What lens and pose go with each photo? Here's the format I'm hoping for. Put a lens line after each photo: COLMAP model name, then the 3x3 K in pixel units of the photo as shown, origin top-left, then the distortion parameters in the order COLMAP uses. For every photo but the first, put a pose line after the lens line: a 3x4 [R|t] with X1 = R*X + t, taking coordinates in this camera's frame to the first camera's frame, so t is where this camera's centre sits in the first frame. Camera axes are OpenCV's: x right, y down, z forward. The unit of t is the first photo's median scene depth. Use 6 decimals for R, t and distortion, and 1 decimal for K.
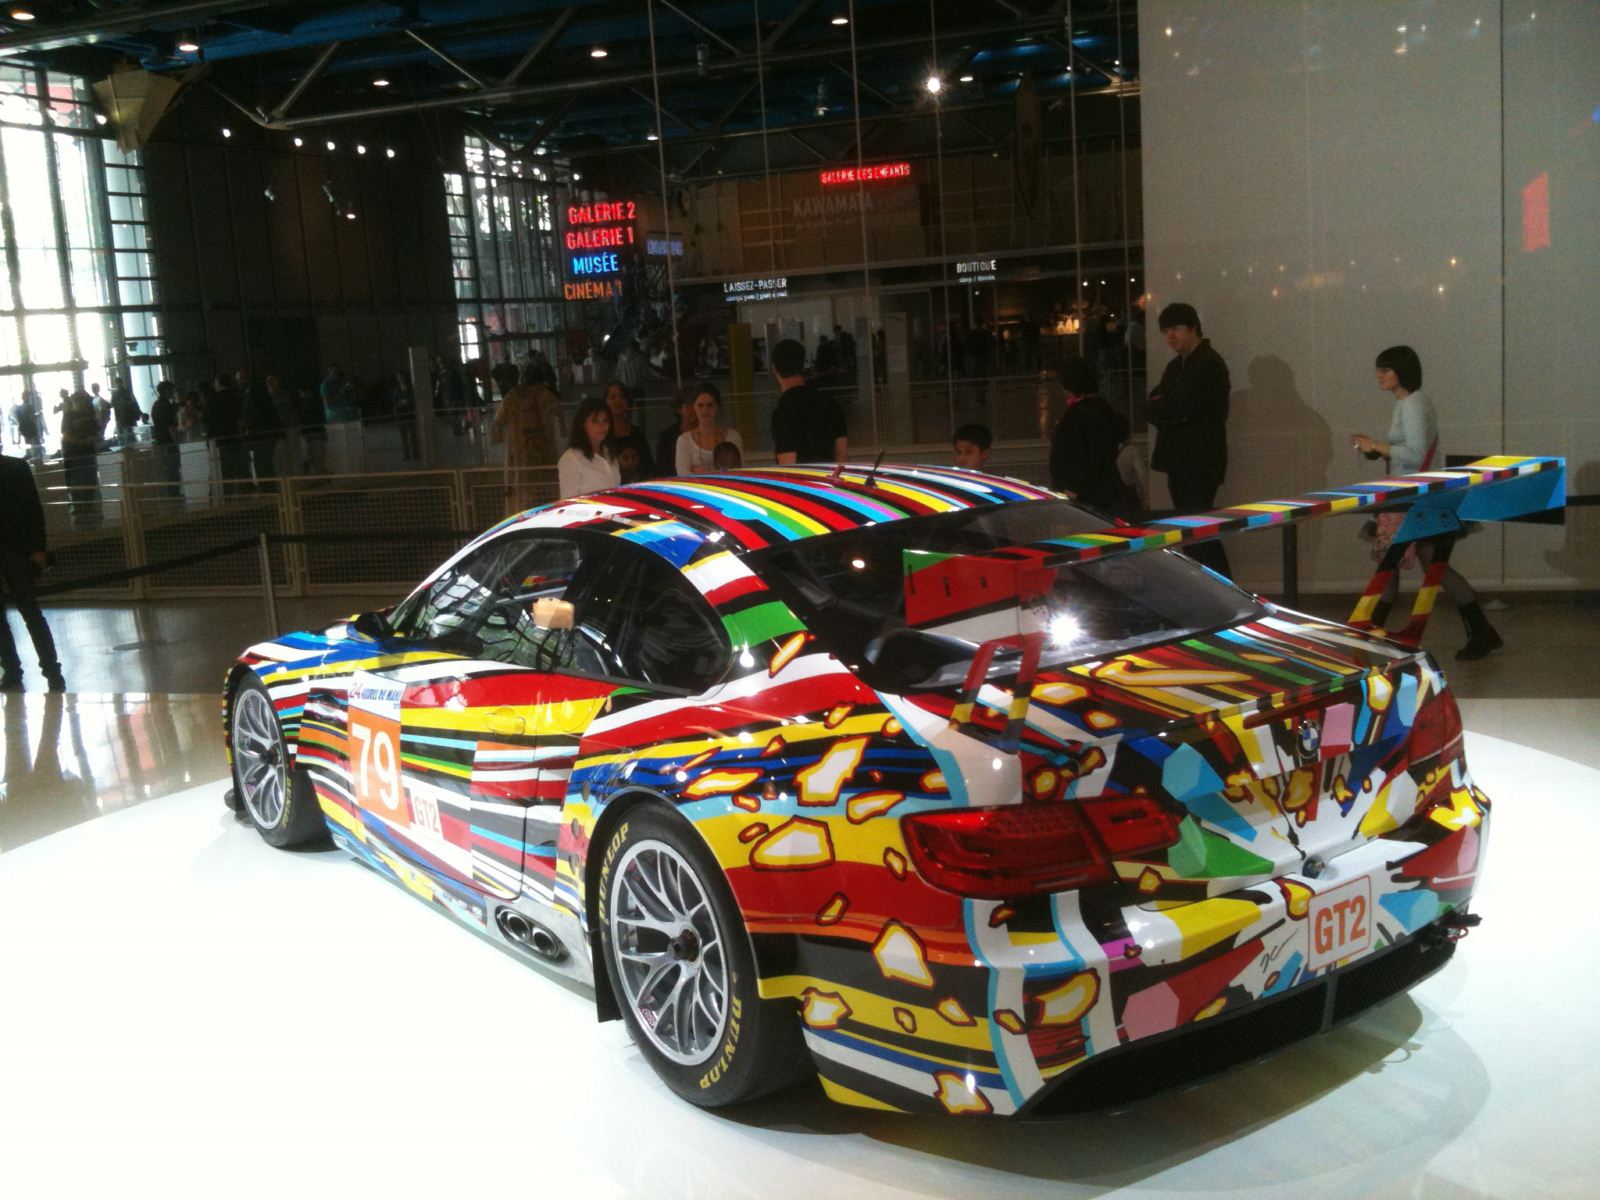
lens RADIAL K [[1654.1, 0, 807.9], [0, 1654.1, 568.1], [0, 0, 1]] dist [0.121493, -0.458645]
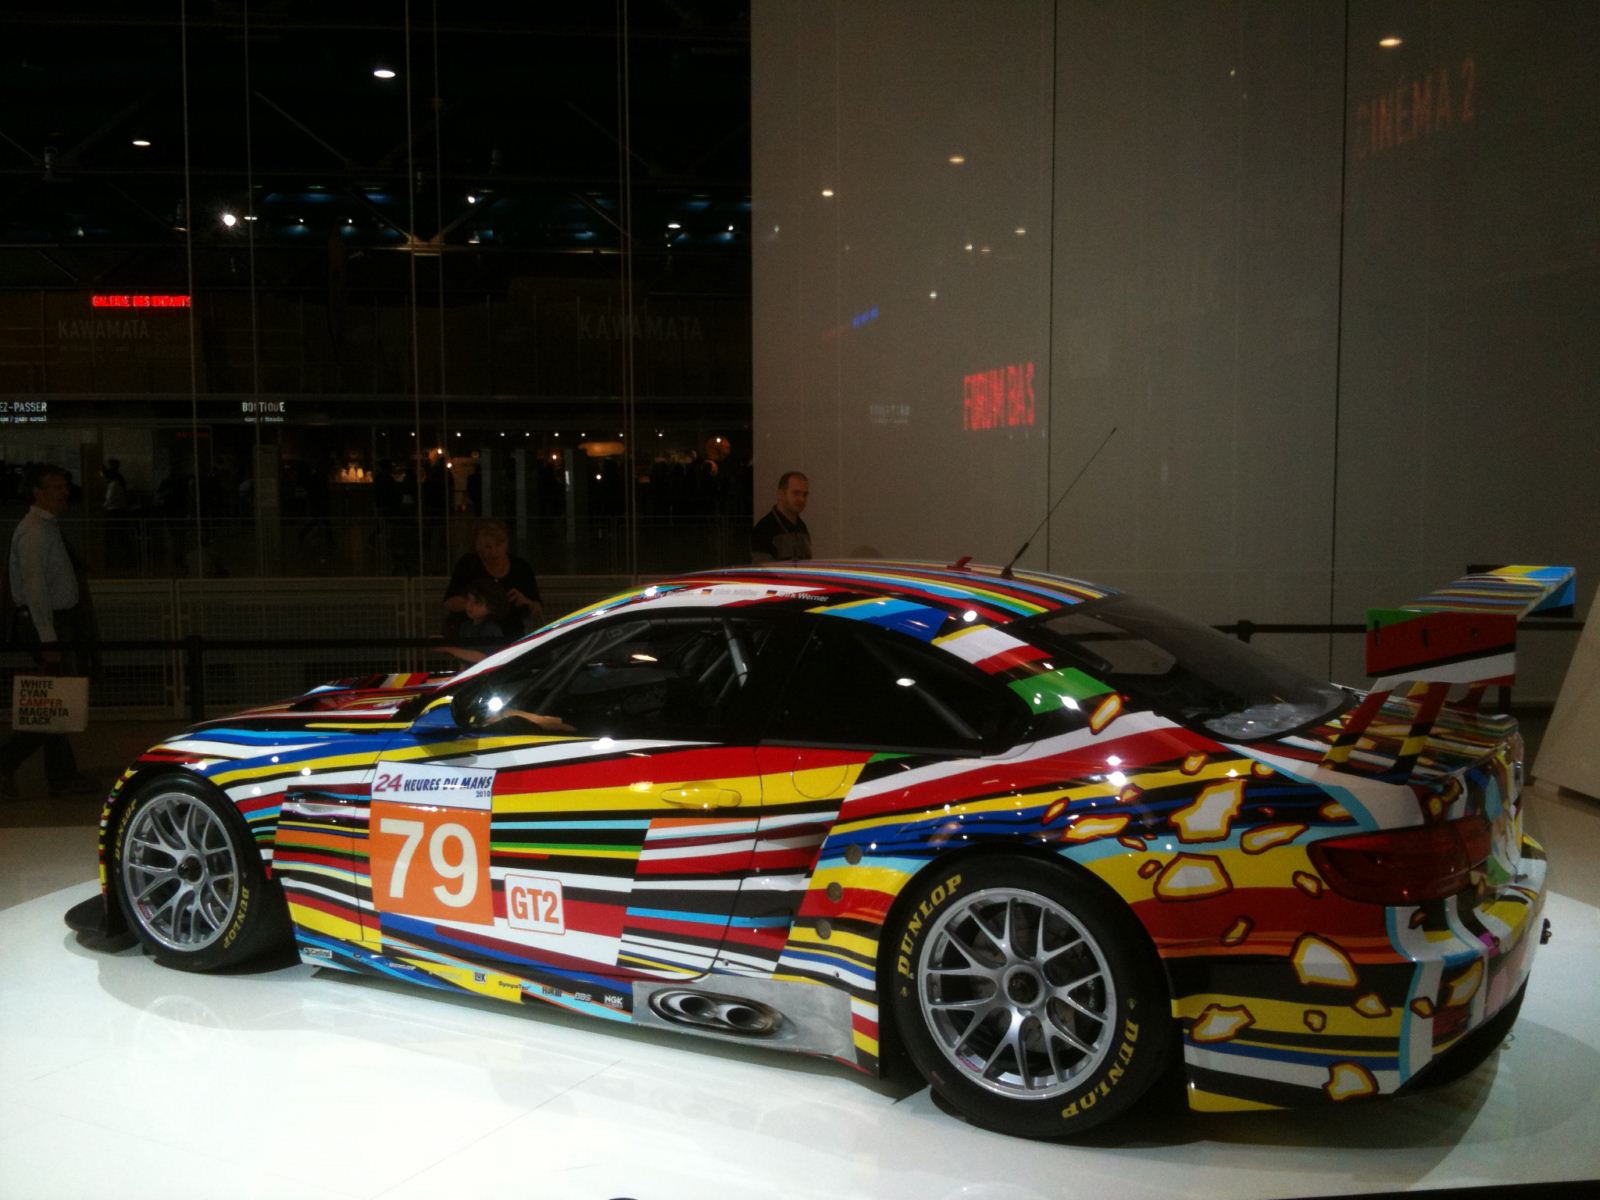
lens RADIAL K [[1638.3, 0, 780.0], [0, 1638.3, 612.7], [0, 0, 1]] dist [0.130770, -0.412239]
pose [[0.899713, 0.026769, 0.435660, -0.725526], [0.002090, 0.997842, -0.065628, 0.059772], [-0.436476, 0.059957, 0.897716, 0.108858]]
